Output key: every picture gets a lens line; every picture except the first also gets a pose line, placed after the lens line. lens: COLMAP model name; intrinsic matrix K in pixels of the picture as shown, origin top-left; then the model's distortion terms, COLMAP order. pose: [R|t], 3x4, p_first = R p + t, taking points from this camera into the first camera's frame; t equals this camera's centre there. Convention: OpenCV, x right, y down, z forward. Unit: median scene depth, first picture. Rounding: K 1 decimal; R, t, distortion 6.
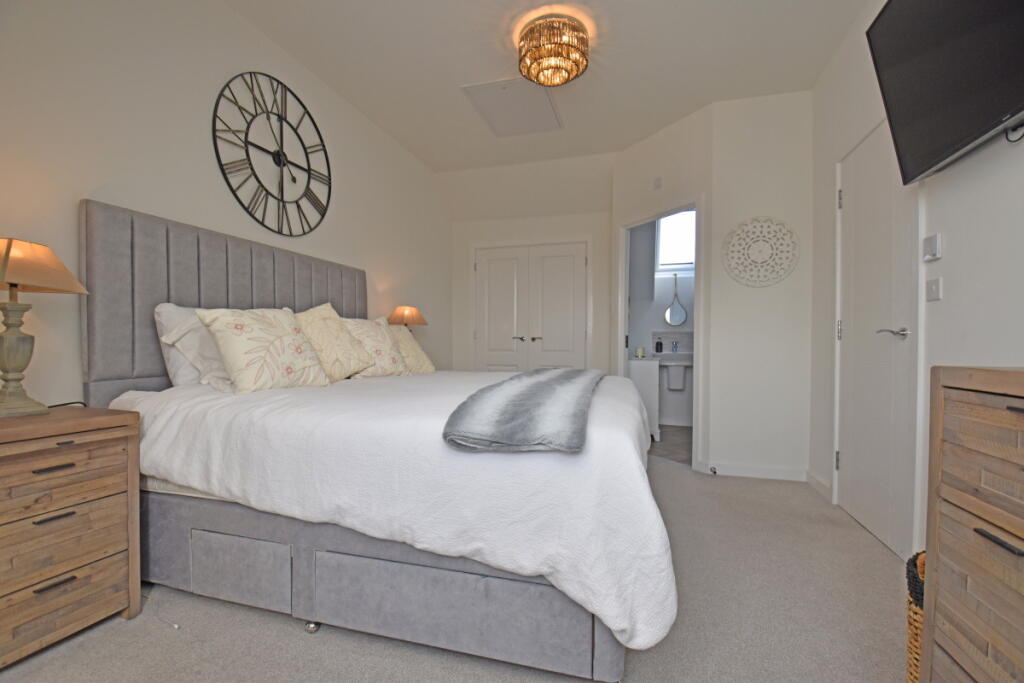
lens RADIAL K [[450.5, 0, 511.6], [0, 450.5, 346.9], [0, 0, 1]] dist [-0.000388, -0.011630]
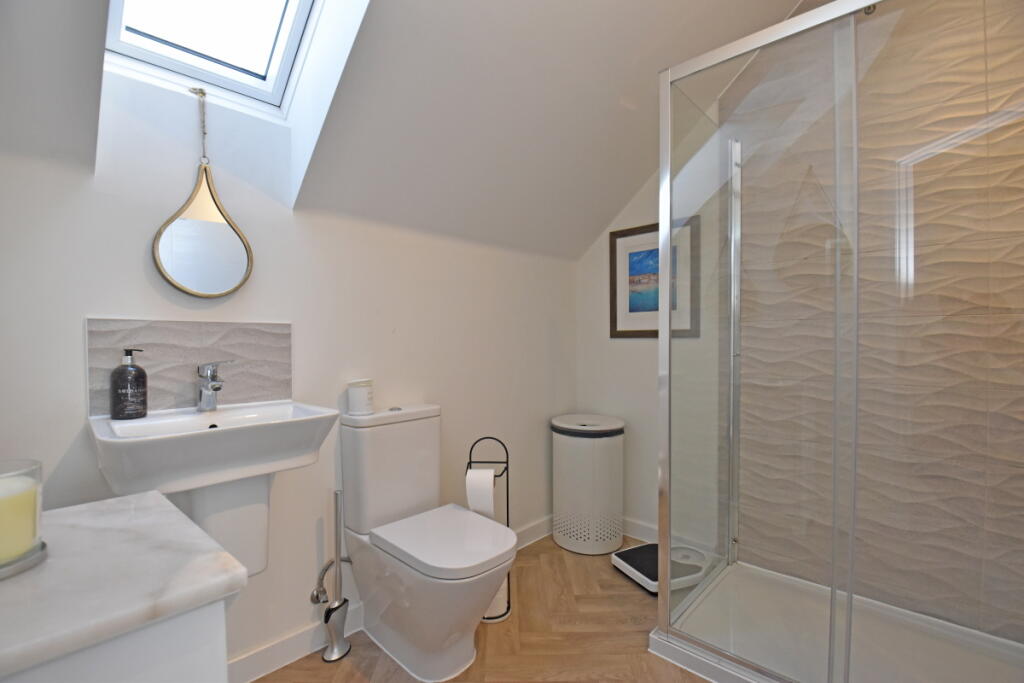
lens RADIAL K [[450.5, 0, 510.2], [0, 450.5, 343.6], [0, 0, 1]] dist [-0.000388, -0.011630]
pose [[0.449808, -0.017385, 0.892956, 0.219740], [0.006708, 0.999848, 0.016087, -0.024608], [-0.893100, -0.001247, 0.449856, 0.741747]]
